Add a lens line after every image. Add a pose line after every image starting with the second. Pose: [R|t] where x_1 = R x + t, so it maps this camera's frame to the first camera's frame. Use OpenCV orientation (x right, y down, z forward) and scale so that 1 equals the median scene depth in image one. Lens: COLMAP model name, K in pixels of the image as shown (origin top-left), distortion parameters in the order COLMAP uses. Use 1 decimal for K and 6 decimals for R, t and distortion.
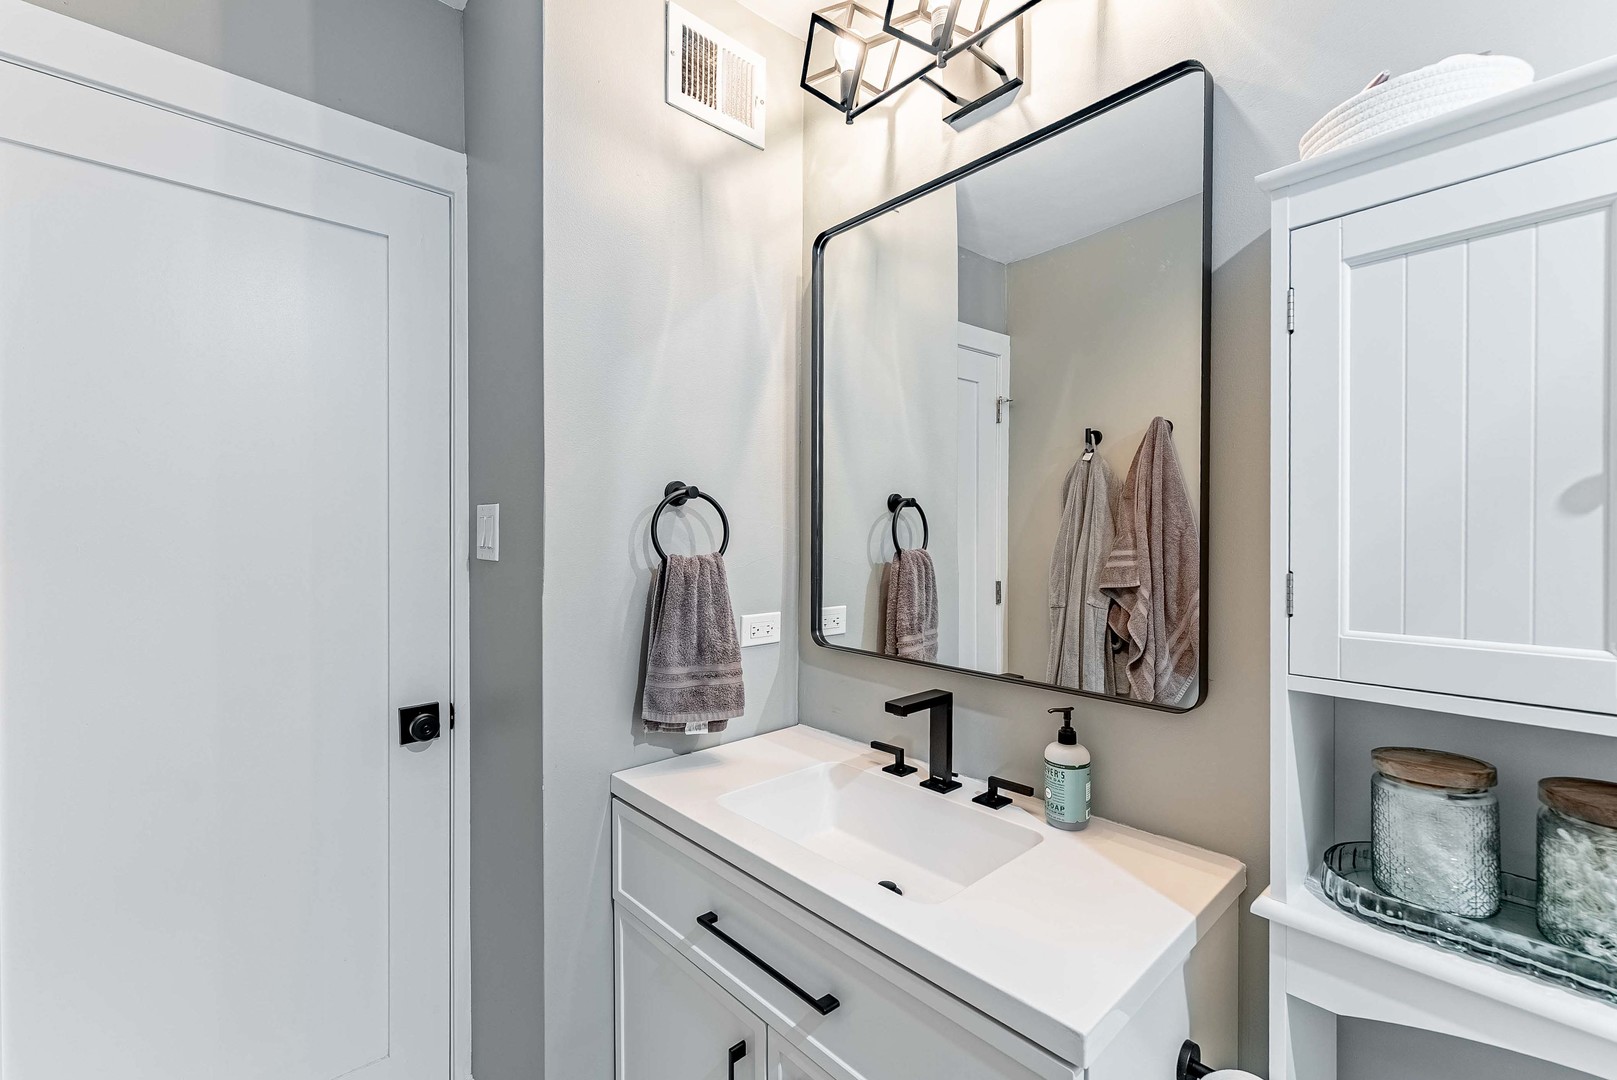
lens RADIAL K [[688.7, 0, 811.8], [0, 688.7, 532.6], [0, 0, 1]] dist [0.000977, -0.000269]
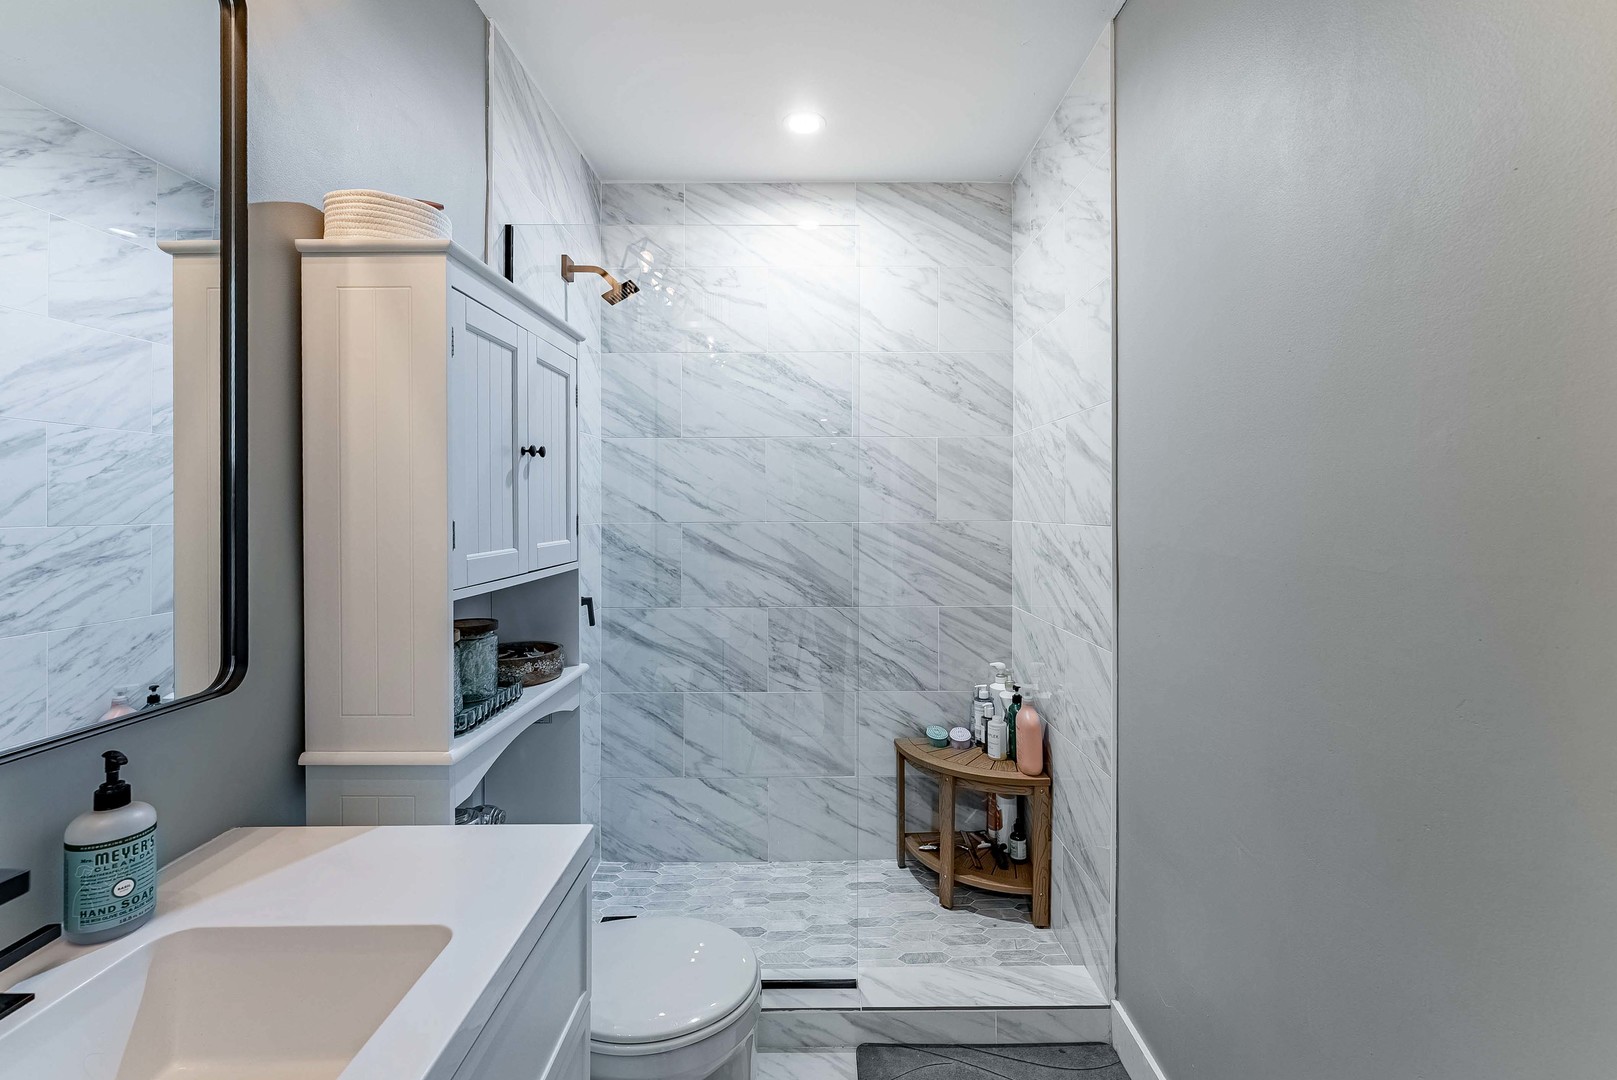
lens RADIAL K [[695.1, 0, 815.6], [0, 695.1, 505.5], [0, 0, 1]] dist [0.000044, -0.000858]
pose [[-0.735452, 0.002771, 0.677571, -0.570170], [0.002732, 0.999996, -0.001124, 0.019352], [-0.677571, 0.001025, -0.735457, 1.019602]]
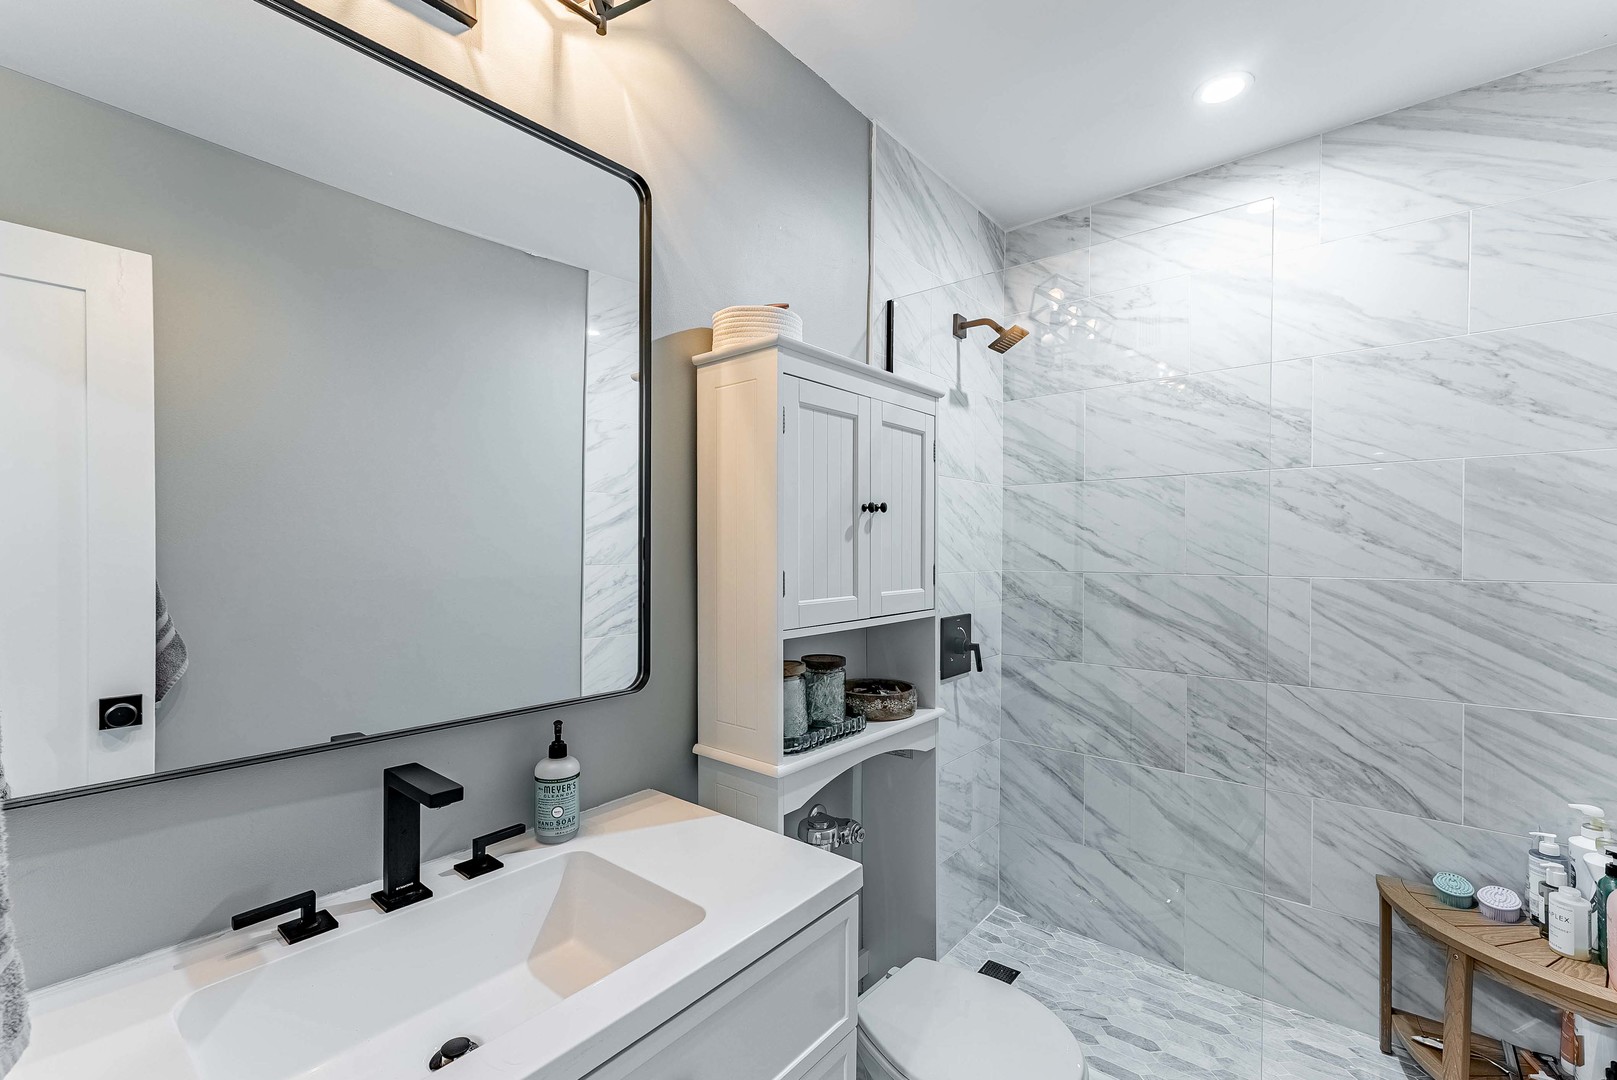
lens RADIAL K [[679.9, 0, 806.2], [0, 679.9, 550.8], [0, 0, 1]] dist [0.001614, -0.000923]
pose [[-0.129797, -0.004239, 0.991532, -0.653886], [-0.001459, 0.999991, 0.004085, -0.000664], [-0.991540, -0.000917, -0.129802, 0.759496]]
